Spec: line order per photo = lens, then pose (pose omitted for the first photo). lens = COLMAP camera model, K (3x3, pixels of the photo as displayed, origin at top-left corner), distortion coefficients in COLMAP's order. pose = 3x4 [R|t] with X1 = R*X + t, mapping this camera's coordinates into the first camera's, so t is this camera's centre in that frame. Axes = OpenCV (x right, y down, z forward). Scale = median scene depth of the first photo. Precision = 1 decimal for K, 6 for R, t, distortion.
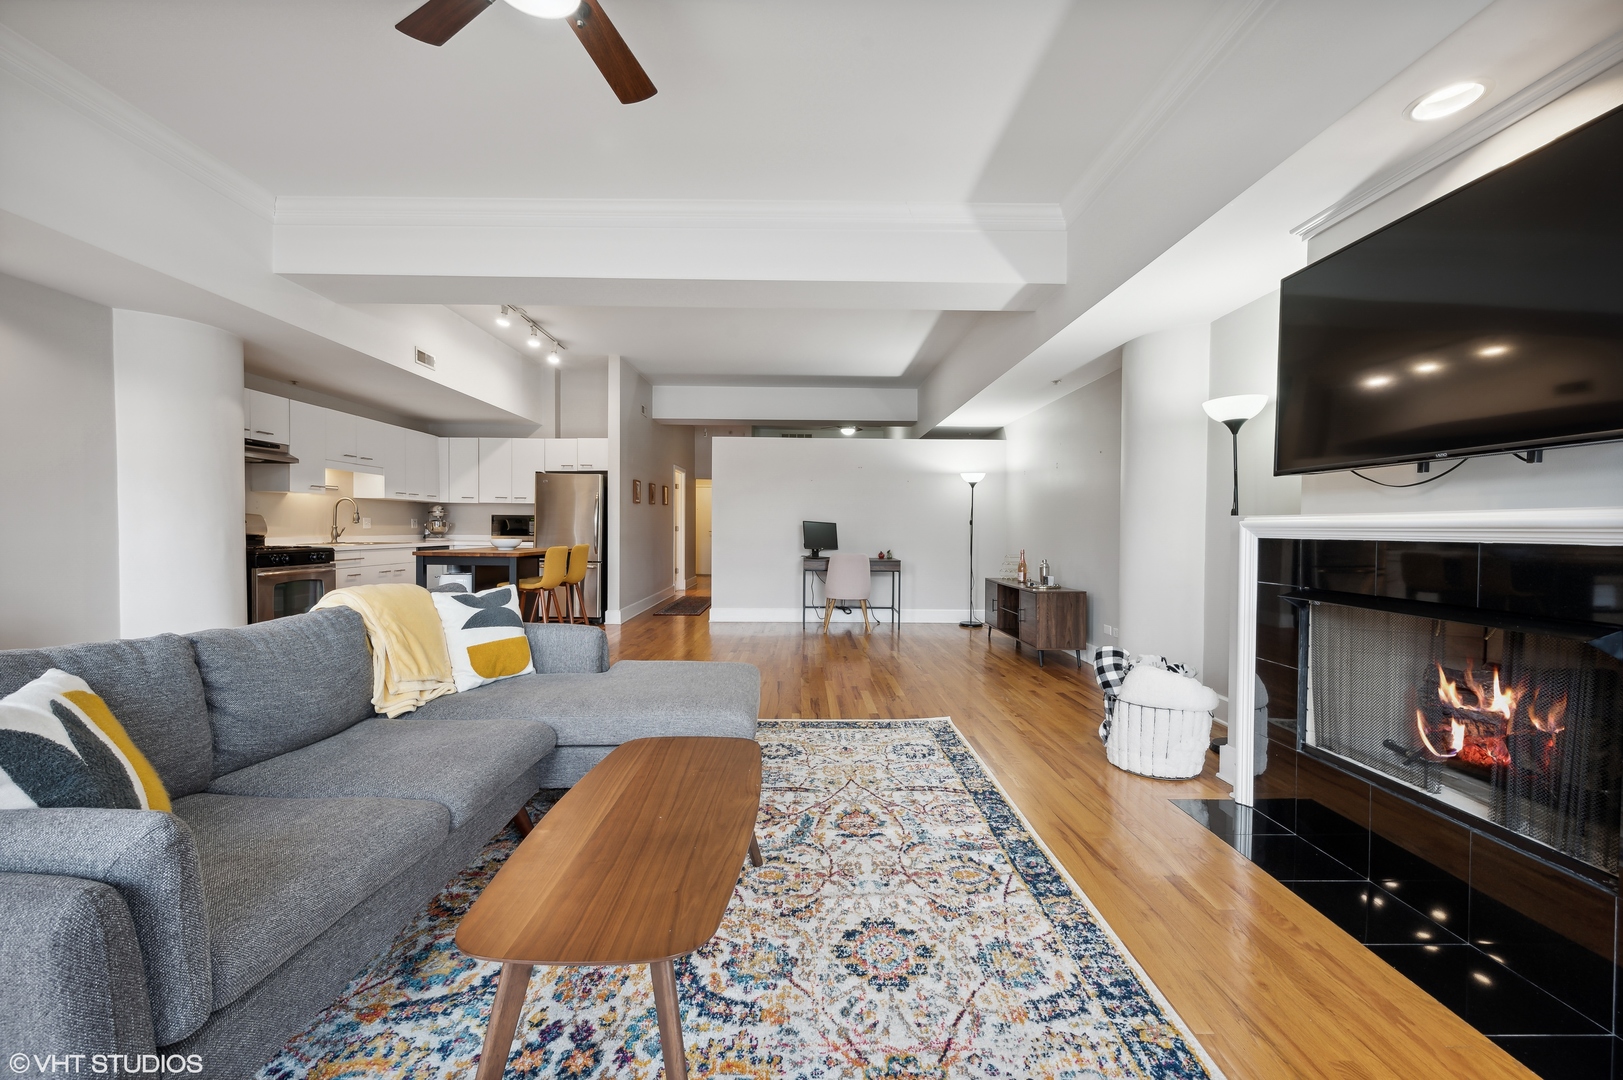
lens RADIAL K [[646.2, 0, 813.8], [0, 646.2, 541.1], [0, 0, 1]] dist [-0.000170, -0.000635]
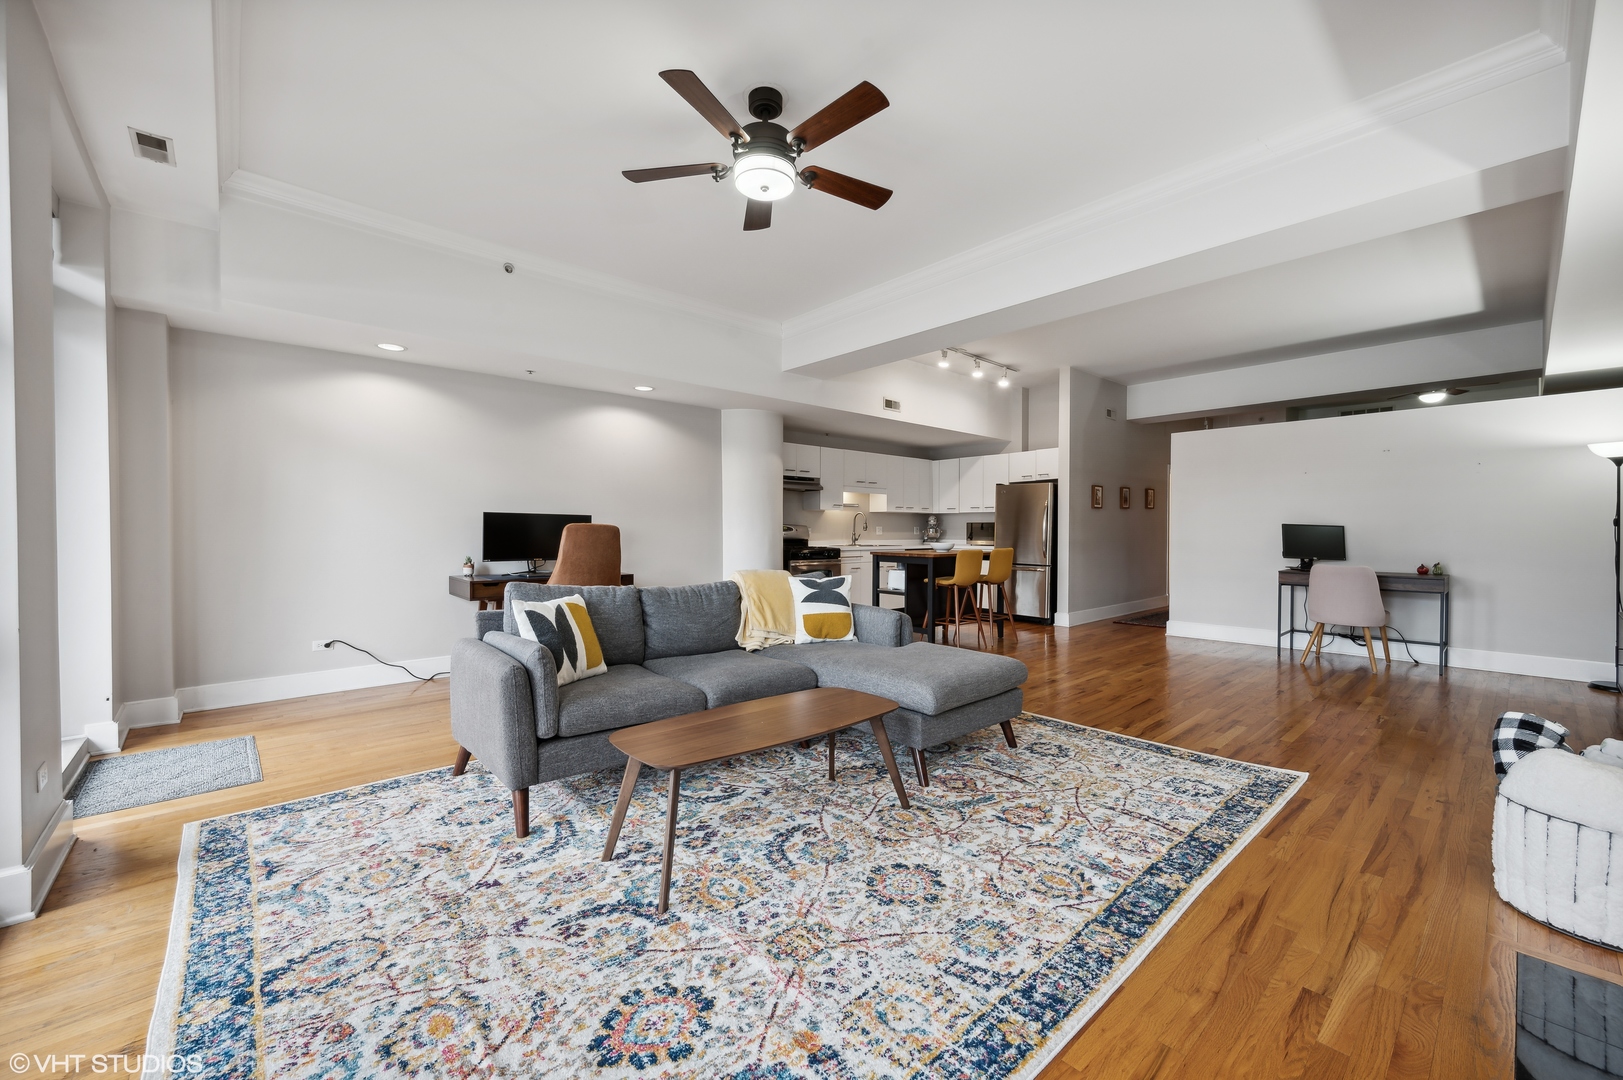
lens RADIAL K [[646.2, 0, 812.3], [0, 646.2, 542.9], [0, 0, 1]] dist [-0.000170, -0.000635]
pose [[0.657316, 0.007160, -0.753581, 0.308091], [-0.011905, 0.999929, -0.000883, 0.000862], [0.753521, 0.009552, 0.657354, 0.024603]]
